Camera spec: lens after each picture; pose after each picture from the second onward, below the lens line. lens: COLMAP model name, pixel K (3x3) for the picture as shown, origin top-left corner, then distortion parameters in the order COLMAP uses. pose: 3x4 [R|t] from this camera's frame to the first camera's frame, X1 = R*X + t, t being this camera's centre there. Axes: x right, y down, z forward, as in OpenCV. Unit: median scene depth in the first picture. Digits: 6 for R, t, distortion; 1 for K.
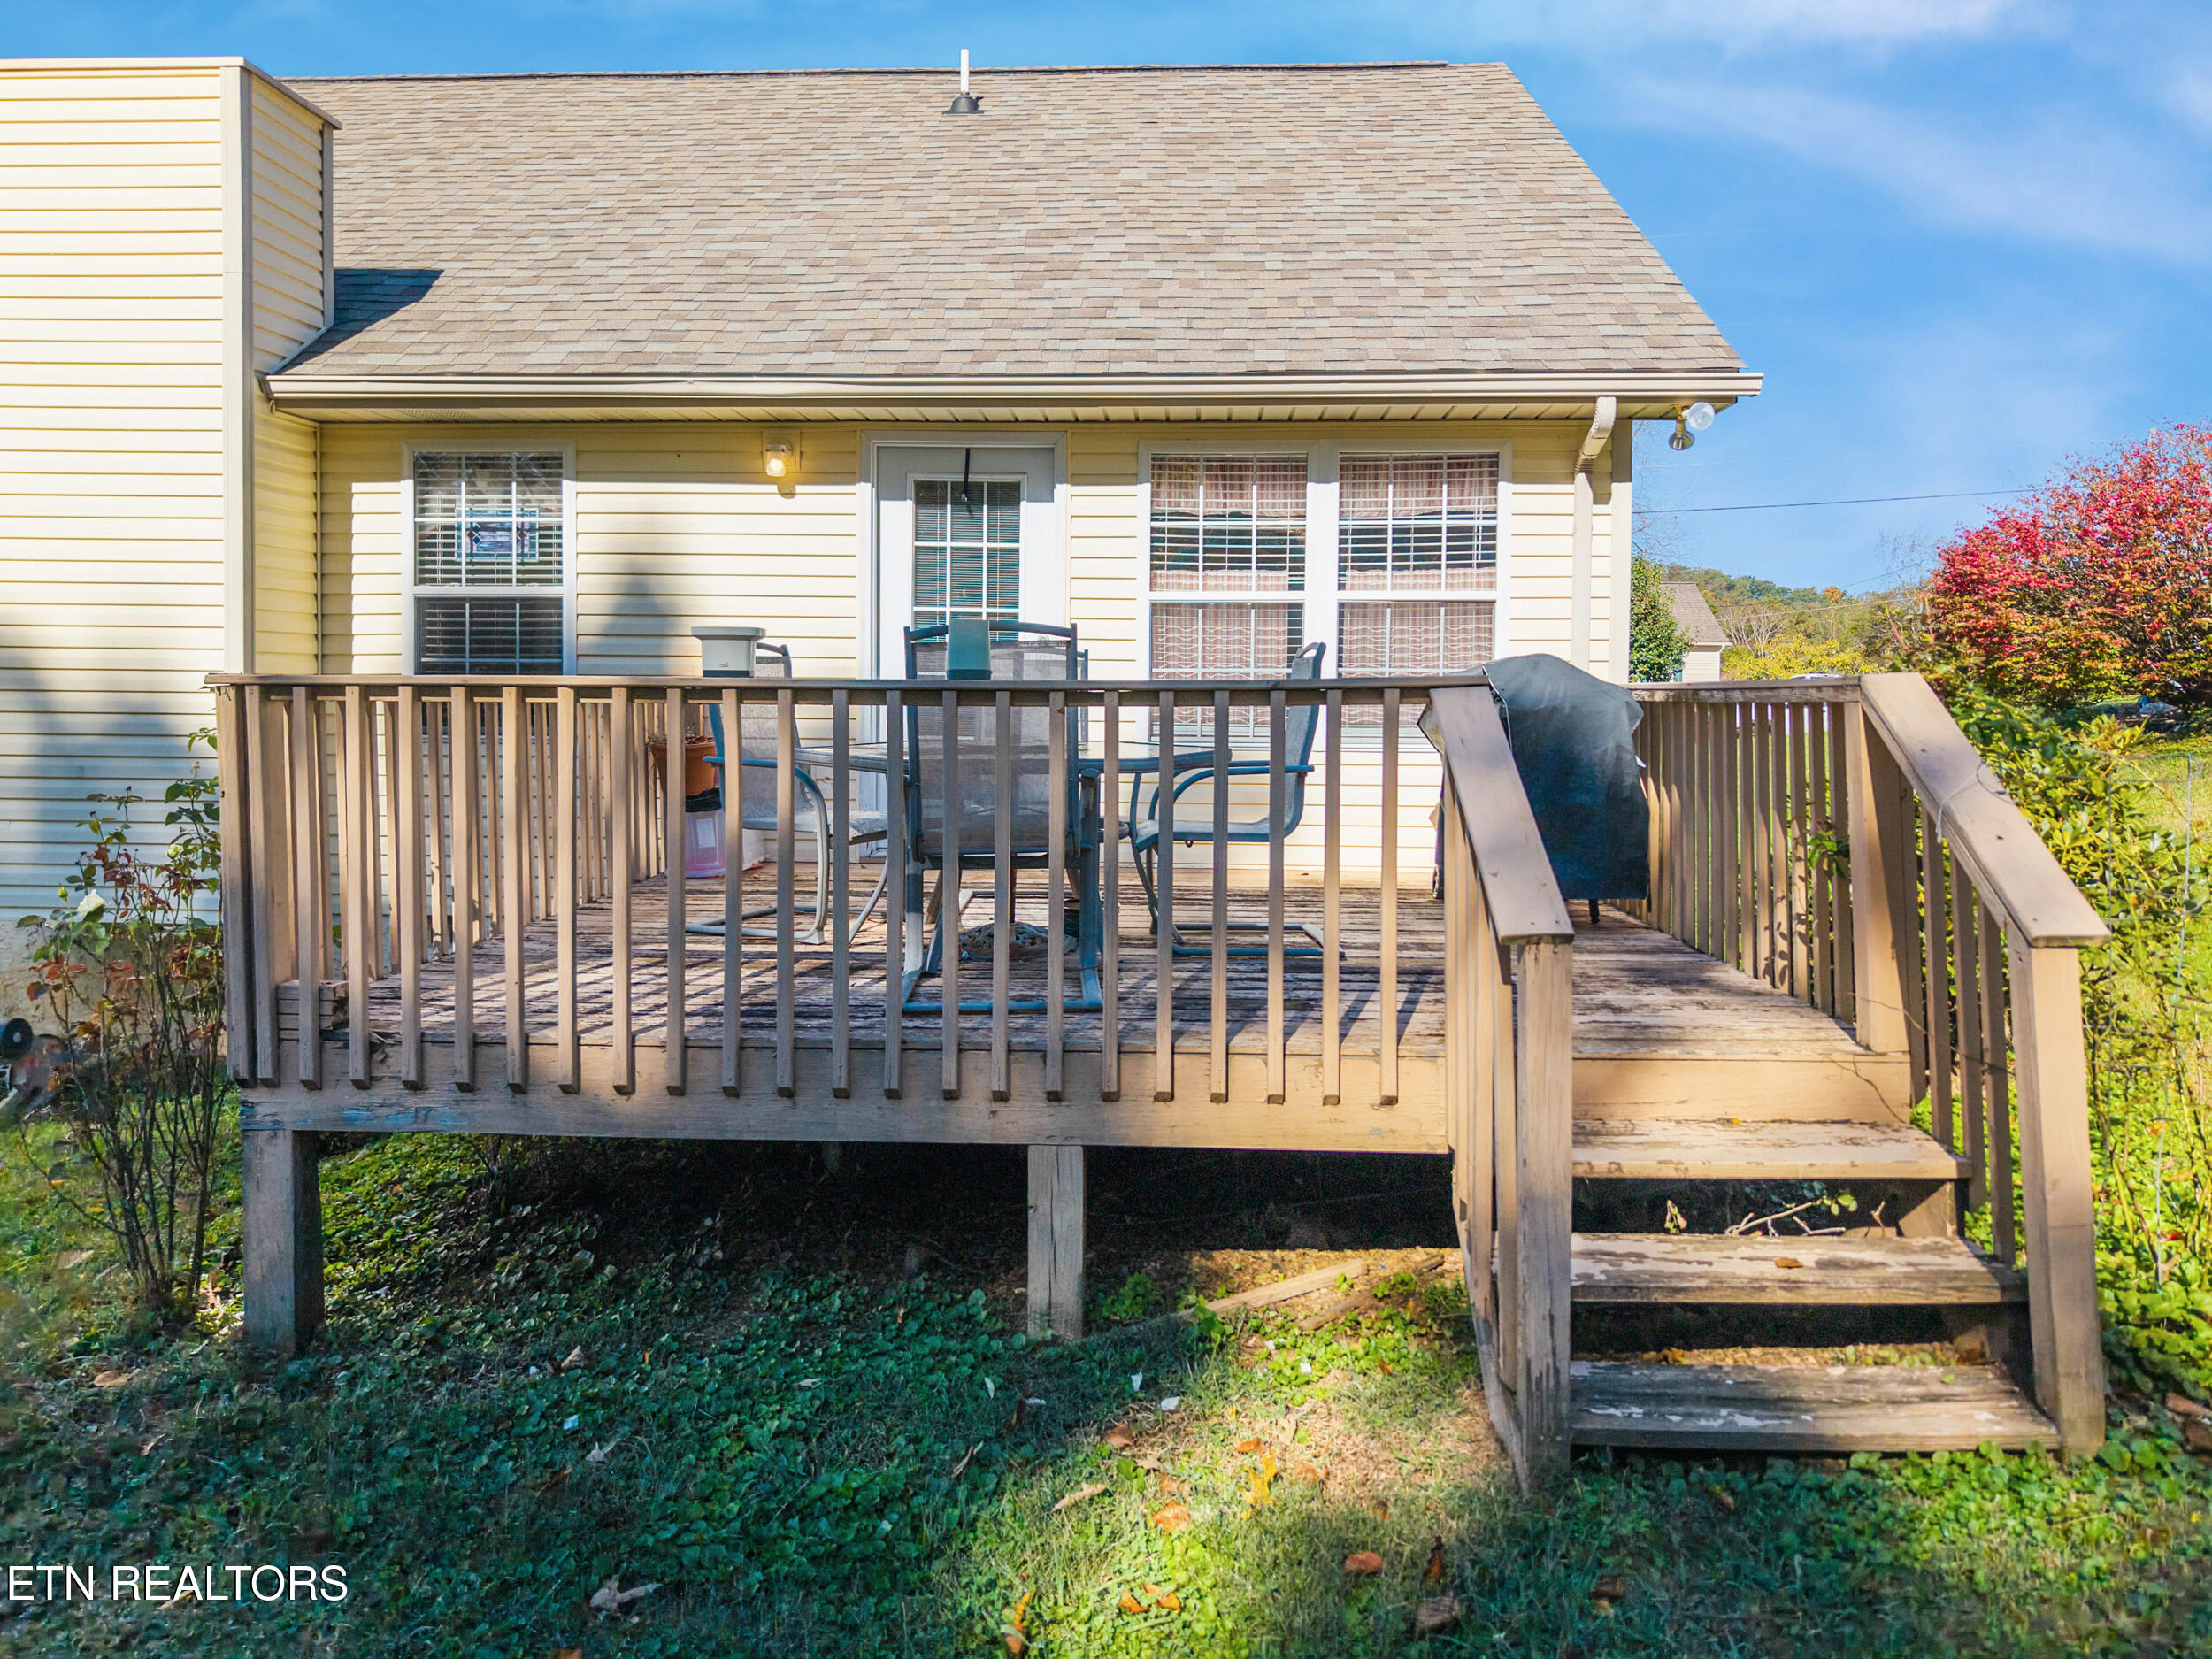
lens RADIAL K [[1500.0, 0, 1110.4], [0, 1500.0, 756.8], [0, 0, 1]] dist [0.037933, -0.098680]
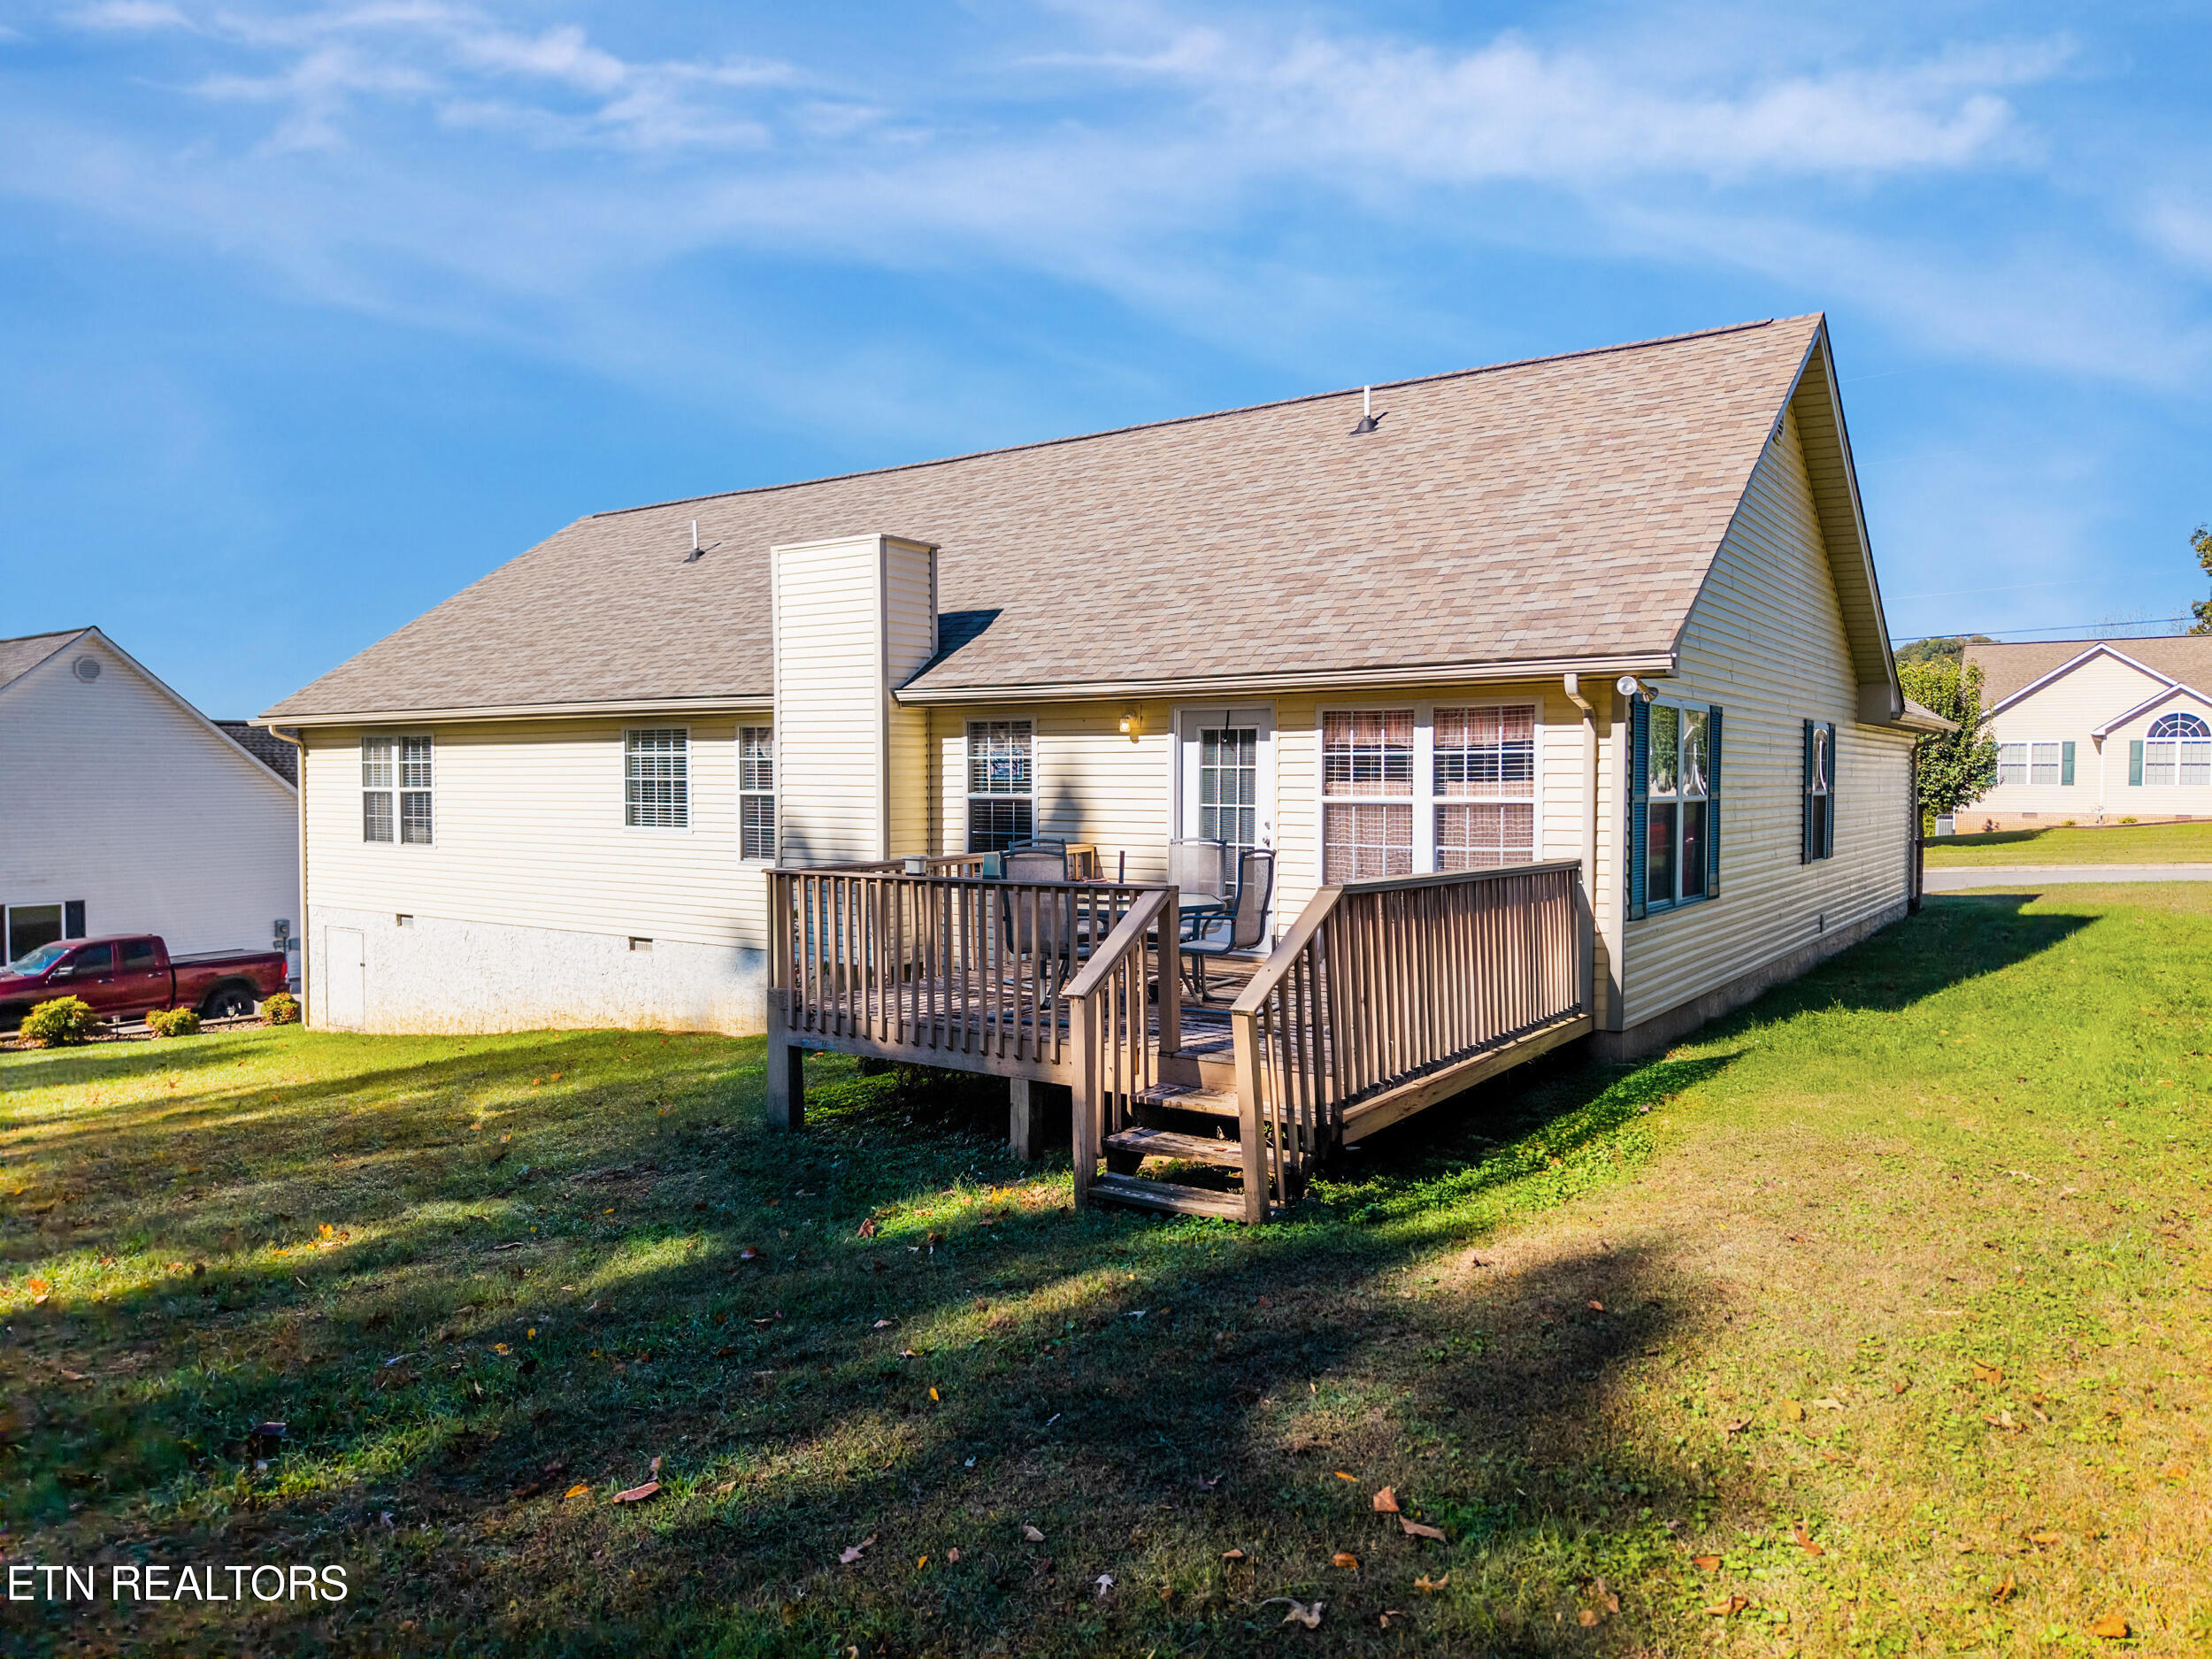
lens RADIAL K [[1484.7, 0, 1094.0], [0, 1484.7, 820.4], [0, 0, 1]] dist [0.007874, -0.001963]
pose [[0.835785, 0.005591, -0.549028, 0.693110], [-0.013546, 0.999854, -0.010440, -0.064350], [0.548890, 0.016162, 0.835739, -0.460279]]
